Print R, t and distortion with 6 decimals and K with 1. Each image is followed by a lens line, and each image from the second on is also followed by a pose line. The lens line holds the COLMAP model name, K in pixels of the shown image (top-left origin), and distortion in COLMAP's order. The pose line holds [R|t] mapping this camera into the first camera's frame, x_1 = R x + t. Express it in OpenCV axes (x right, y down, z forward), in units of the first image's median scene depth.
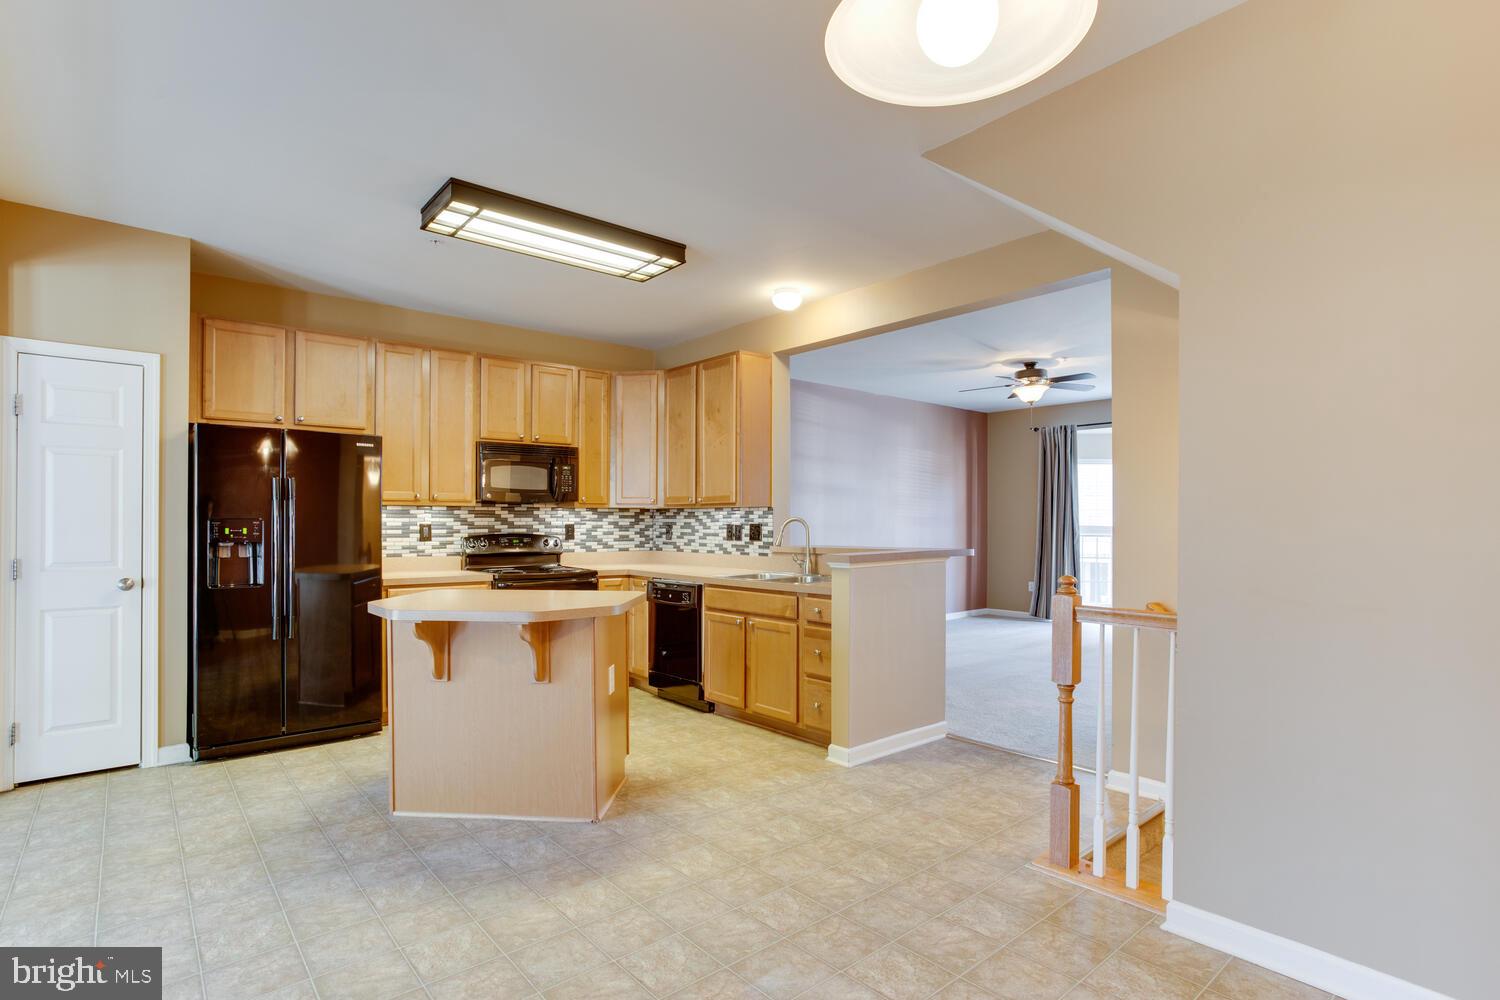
lens RADIAL K [[740.9, 0, 741.9], [0, 740.9, 514.6], [0, 0, 1]] dist [-0.030153, 0.018552]
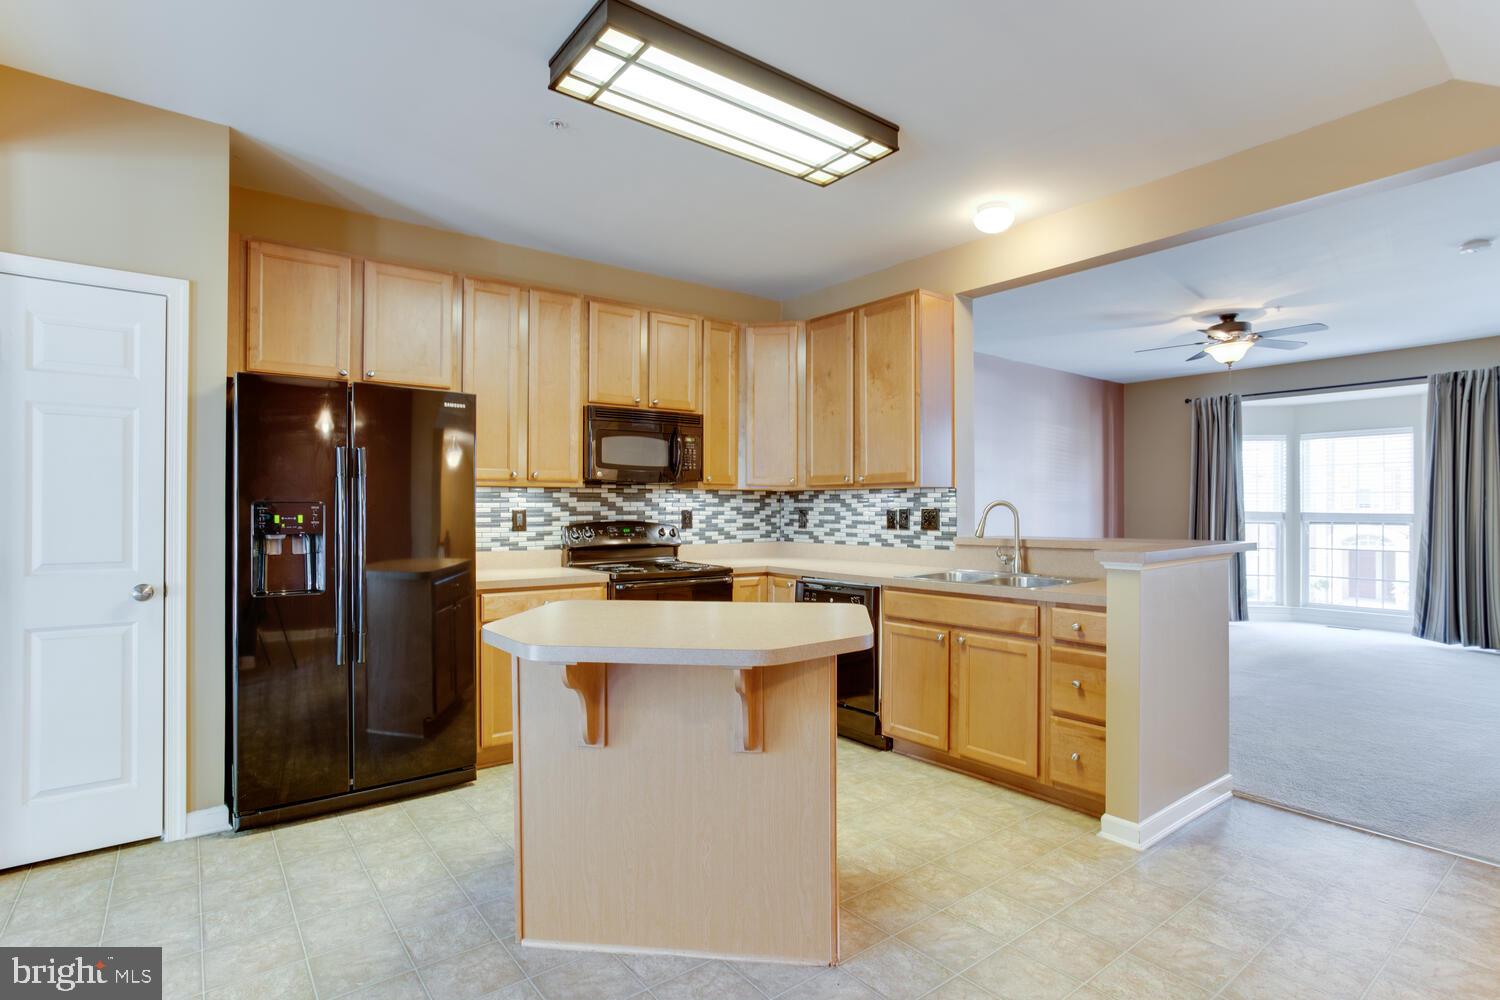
lens RADIAL K [[740.9, 0, 765.1], [0, 740.9, 498.6], [0, 0, 1]] dist [-0.030153, 0.018552]
pose [[0.999619, -0.002347, -0.027506, -0.150799], [0.002271, 0.999994, -0.002794, 0.003594], [0.027512, 0.002731, 0.999618, 0.217308]]
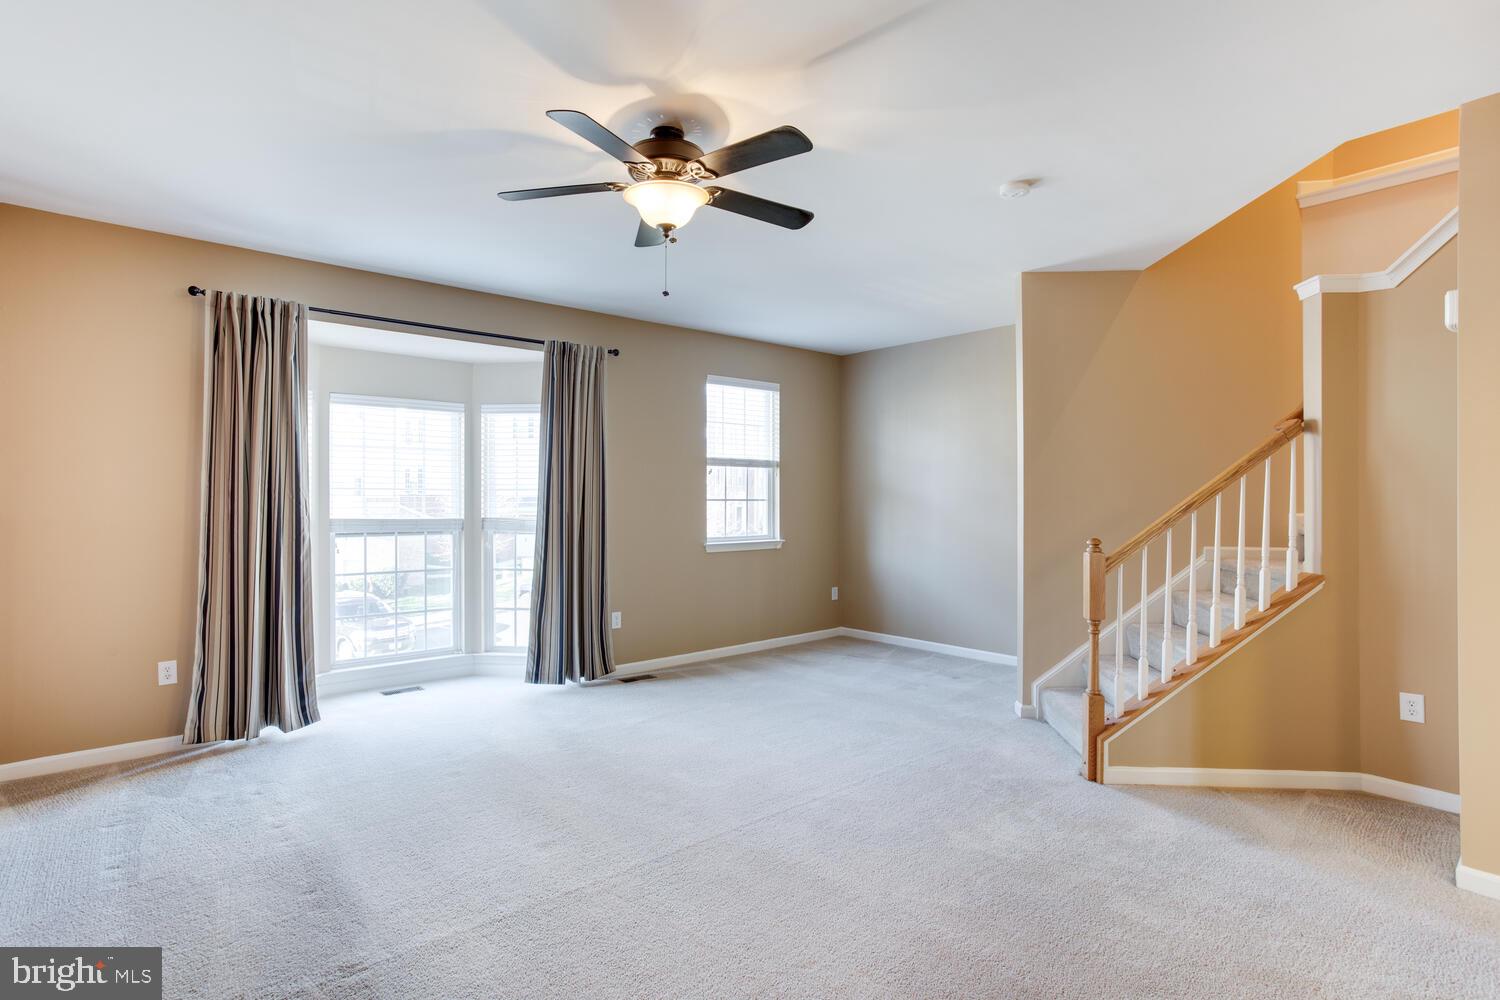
lens RADIAL K [[740.9, 0, 655.2], [0, 740.9, 496.4], [0, 0, 1]] dist [-0.030153, 0.018552]
pose [[0.007837, -0.001155, 0.999969, -0.021407], [-0.012172, 0.999925, 0.001250, -0.006380], [-0.999895, -0.012181, 0.007822, 1.397413]]
